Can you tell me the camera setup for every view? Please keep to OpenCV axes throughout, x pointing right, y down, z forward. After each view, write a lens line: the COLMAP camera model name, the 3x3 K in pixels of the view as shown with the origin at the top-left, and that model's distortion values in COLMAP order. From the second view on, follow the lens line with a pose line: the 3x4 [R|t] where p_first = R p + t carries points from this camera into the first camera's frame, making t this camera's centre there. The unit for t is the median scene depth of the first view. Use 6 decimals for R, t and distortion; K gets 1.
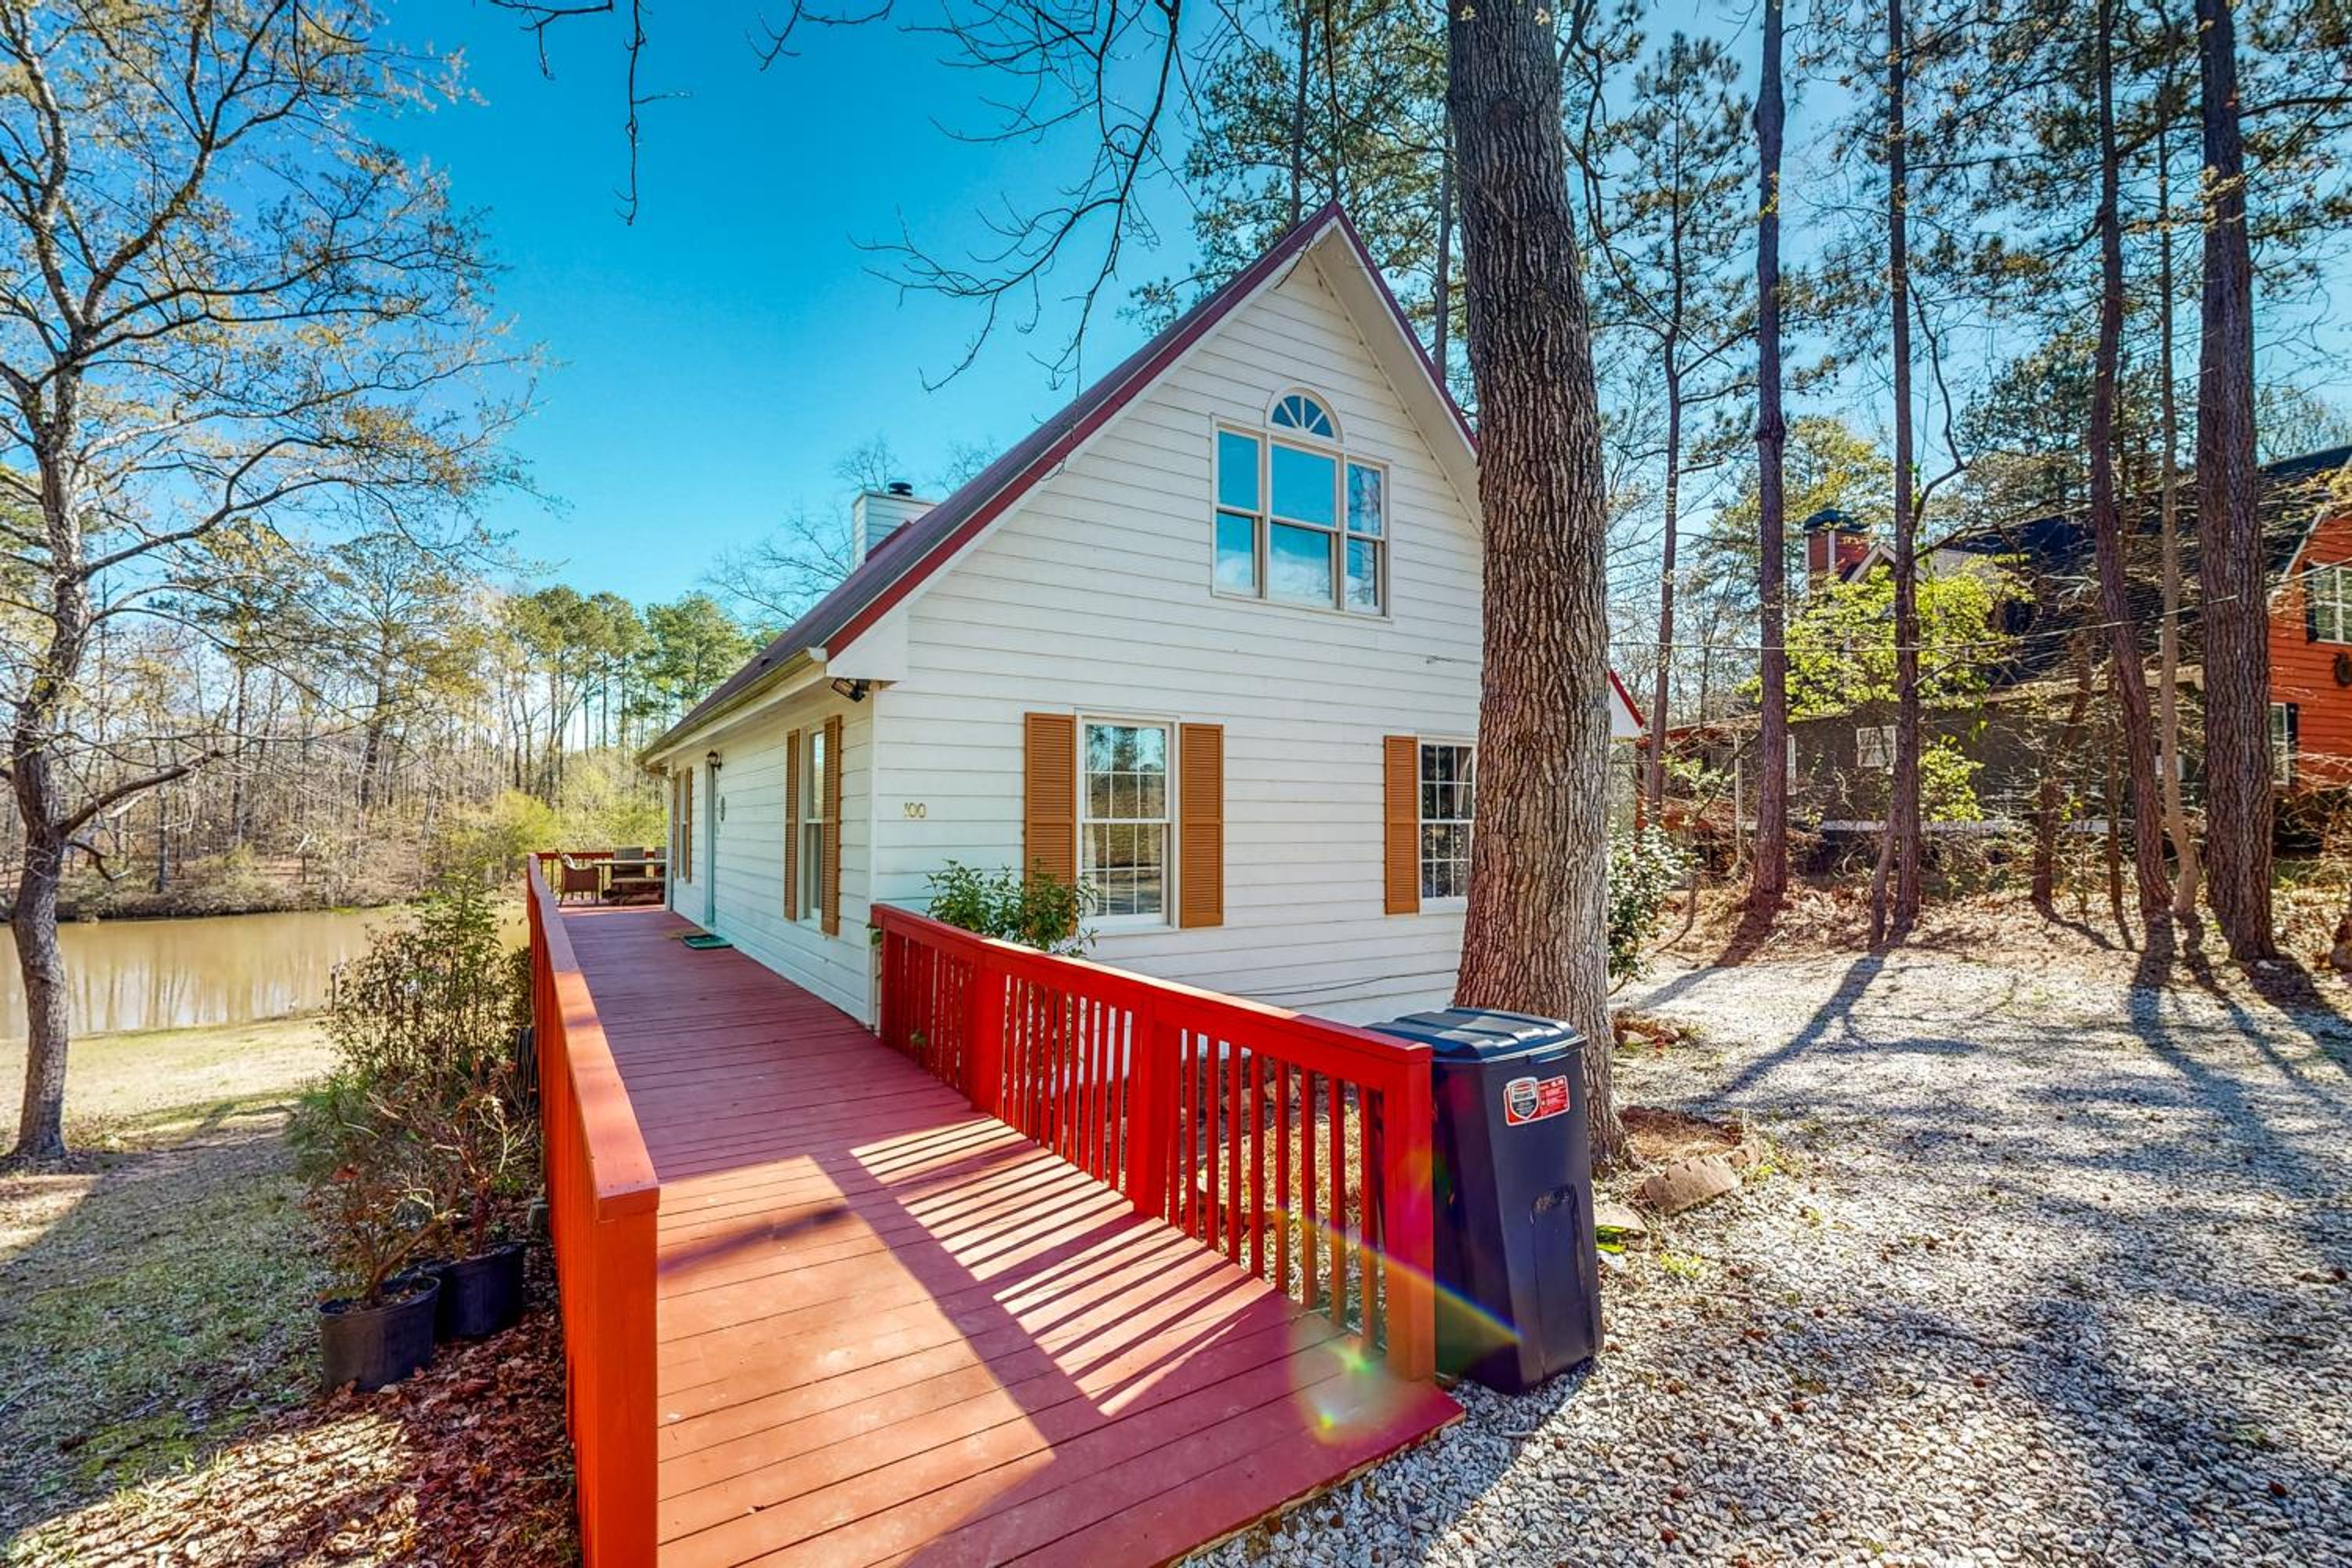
lens RADIAL K [[1007.7, 0, 1169.6], [0, 1007.7, 795.9], [0, 0, 1]] dist [-0.013103, -0.000546]
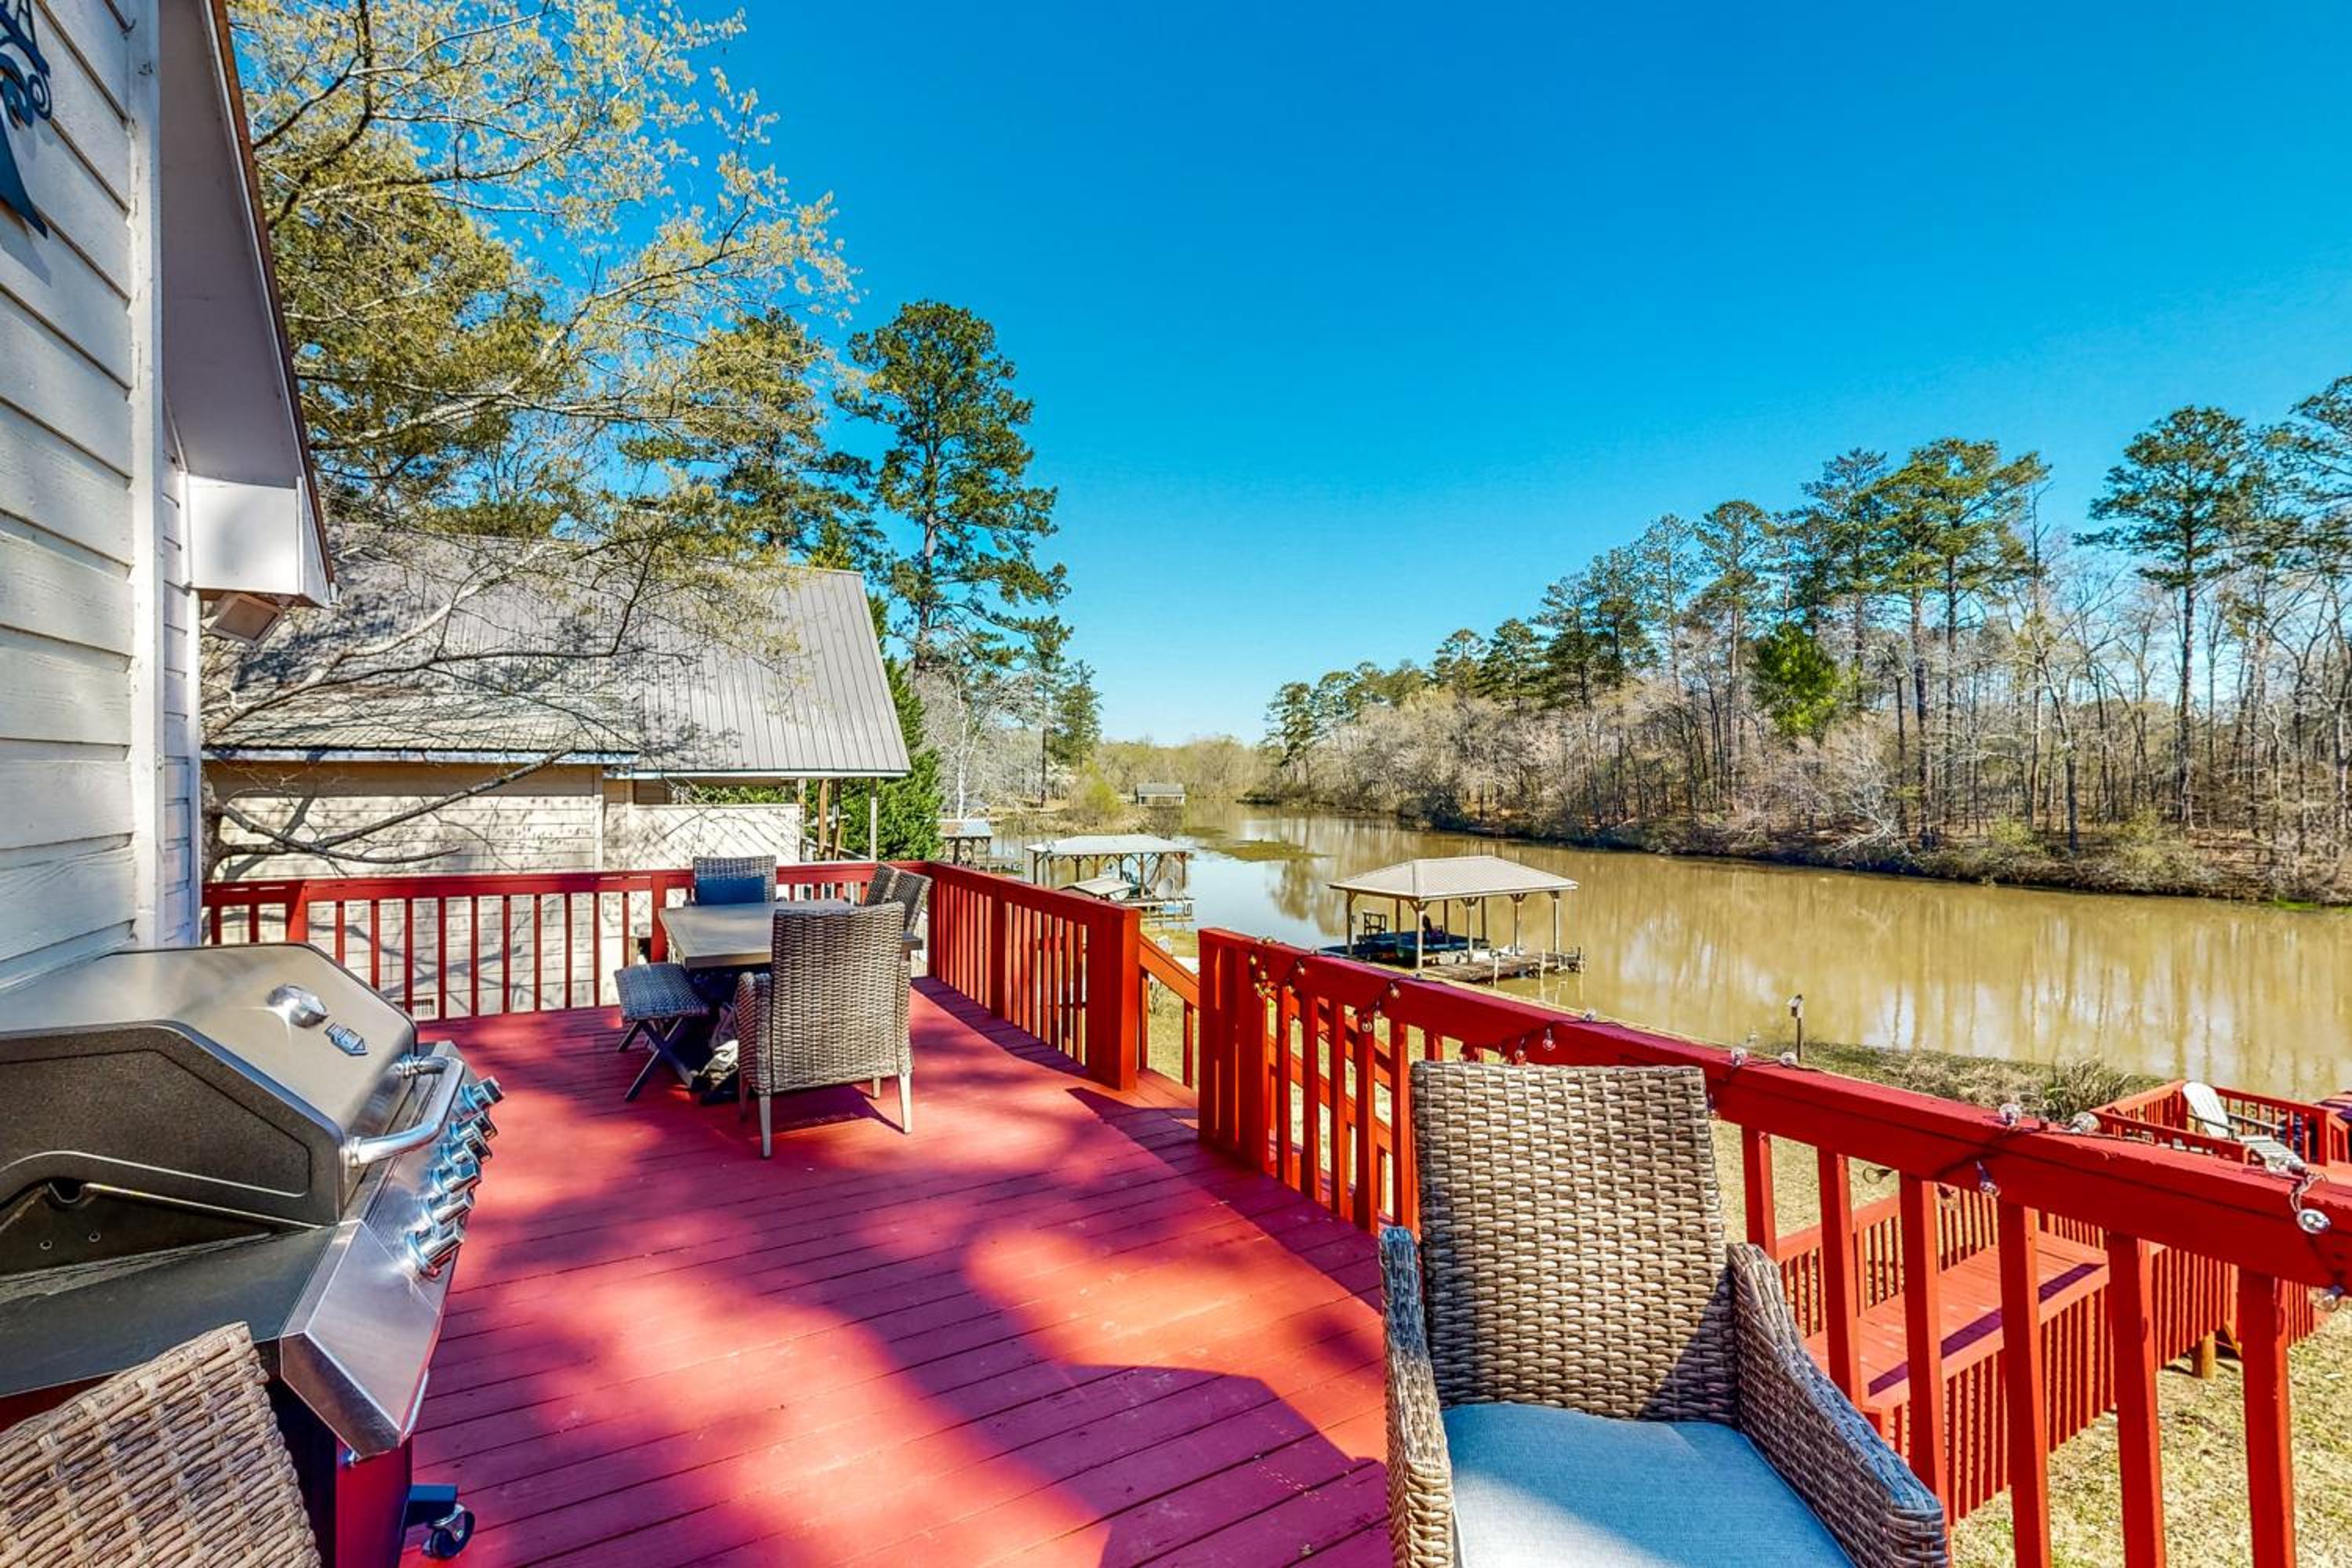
lens RADIAL K [[1018.0, 0, 1173.7], [0, 1018.0, 783.6], [0, 0, 1]] dist [-0.006928, 0.001623]
pose [[-0.071652, 0.005323, -0.997416, -0.038038], [0.024553, 0.999692, 0.003571, 0.003970], [0.997127, -0.024234, -0.071760, 0.218057]]
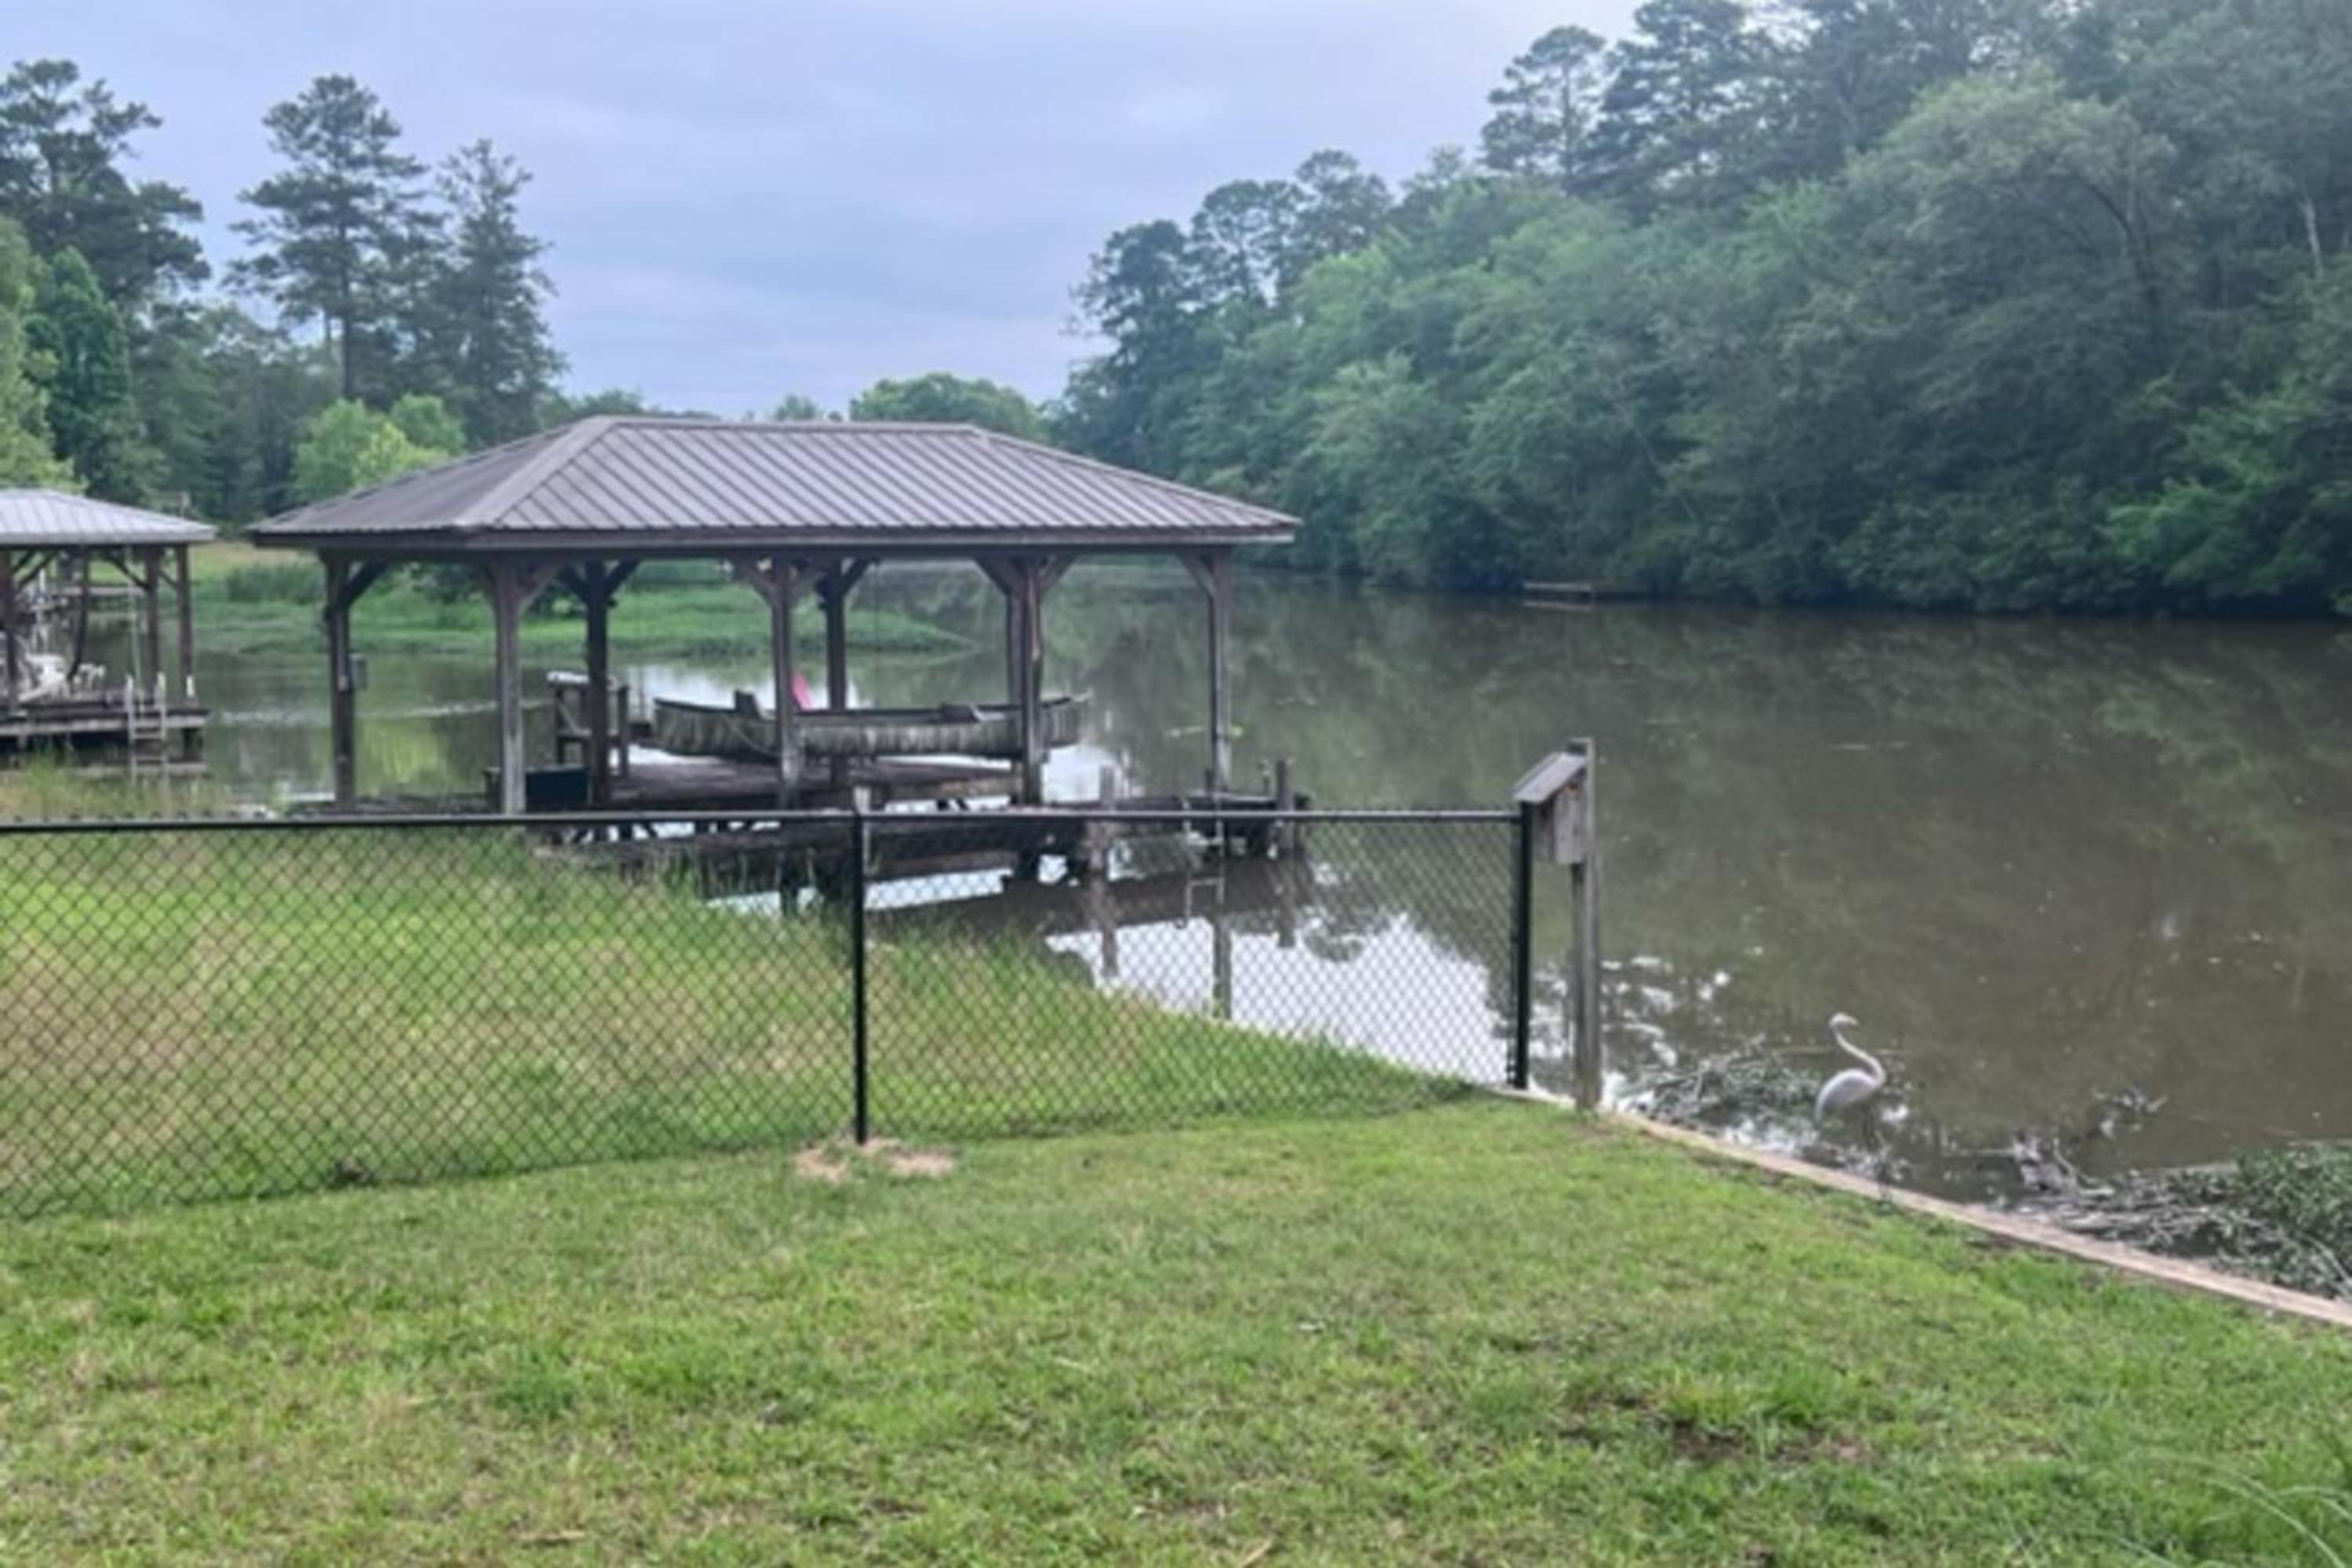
lens RADIAL K [[2759.2, 0, 1176.2], [0, 2759.2, 774.7], [0, 0, 1]] dist [0.047955, 0.000000]
pose [[0.023420, 0.086196, -0.996003, -0.181054], [0.039145, 0.995433, 0.087067, 0.051199], [0.998959, -0.041028, 0.019939, 0.333365]]
